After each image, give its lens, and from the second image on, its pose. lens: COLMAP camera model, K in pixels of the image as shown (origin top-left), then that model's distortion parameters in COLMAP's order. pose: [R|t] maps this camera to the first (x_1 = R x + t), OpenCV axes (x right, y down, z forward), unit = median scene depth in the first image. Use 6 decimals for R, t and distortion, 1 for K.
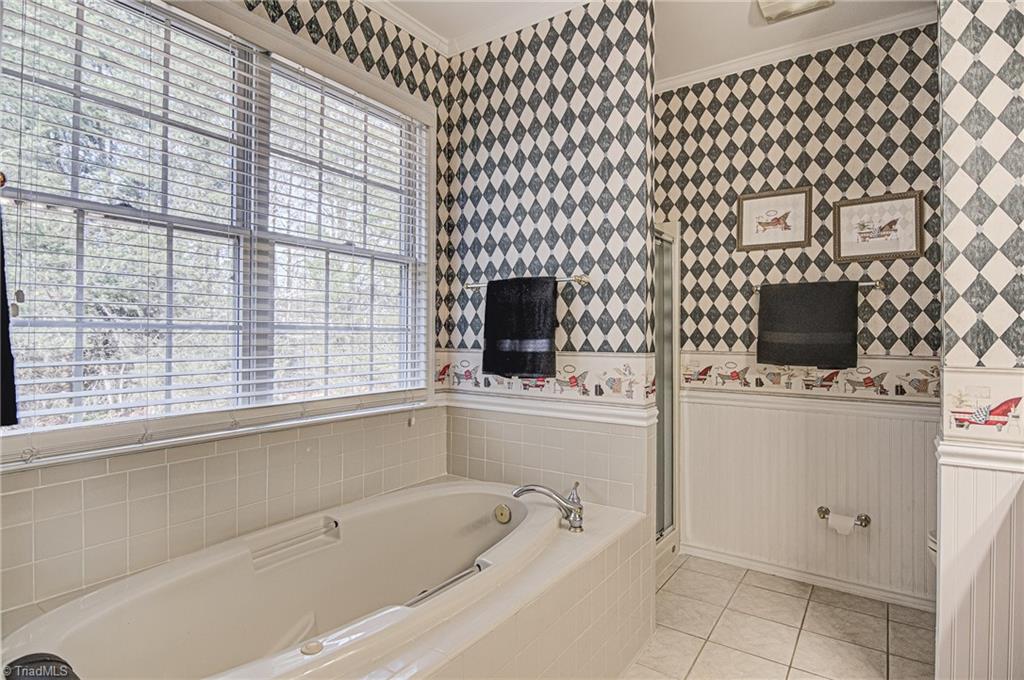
lens RADIAL K [[539.4, 0, 535.8], [0, 539.4, 333.9], [0, 0, 1]] dist [0.008003, -0.010552]
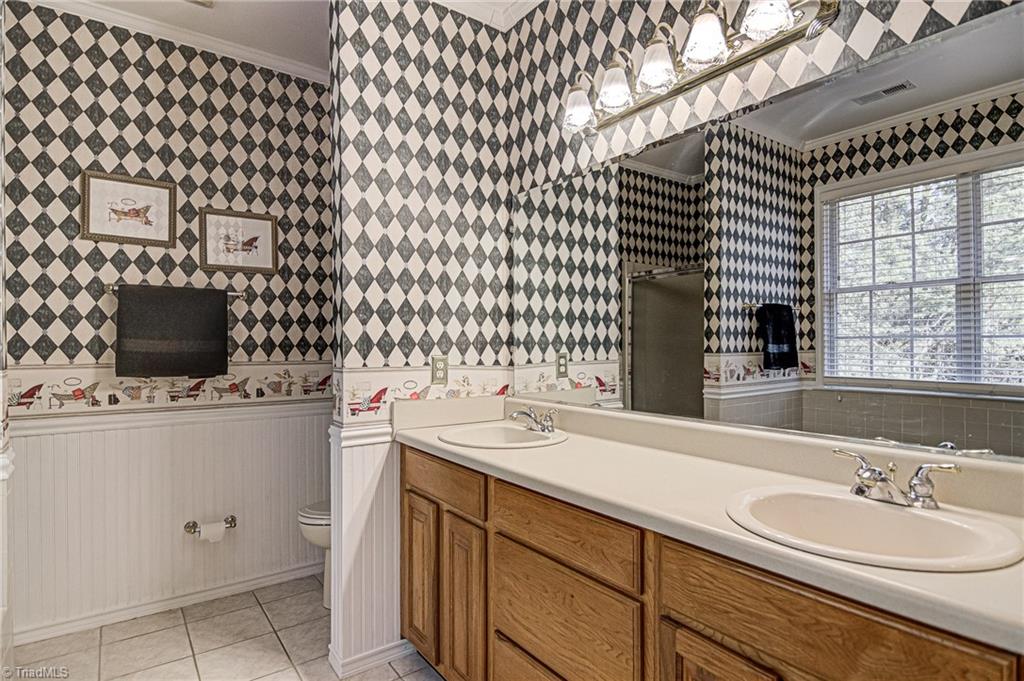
lens RADIAL K [[539.4, 0, 516.5], [0, 539.4, 342.1], [0, 0, 1]] dist [0.008003, -0.010552]
pose [[0.331135, -0.000885, 0.943583, -0.181209], [-0.000413, 0.999999, 0.001083, -0.000642], [-0.943583, -0.000749, 0.331134, 0.134321]]
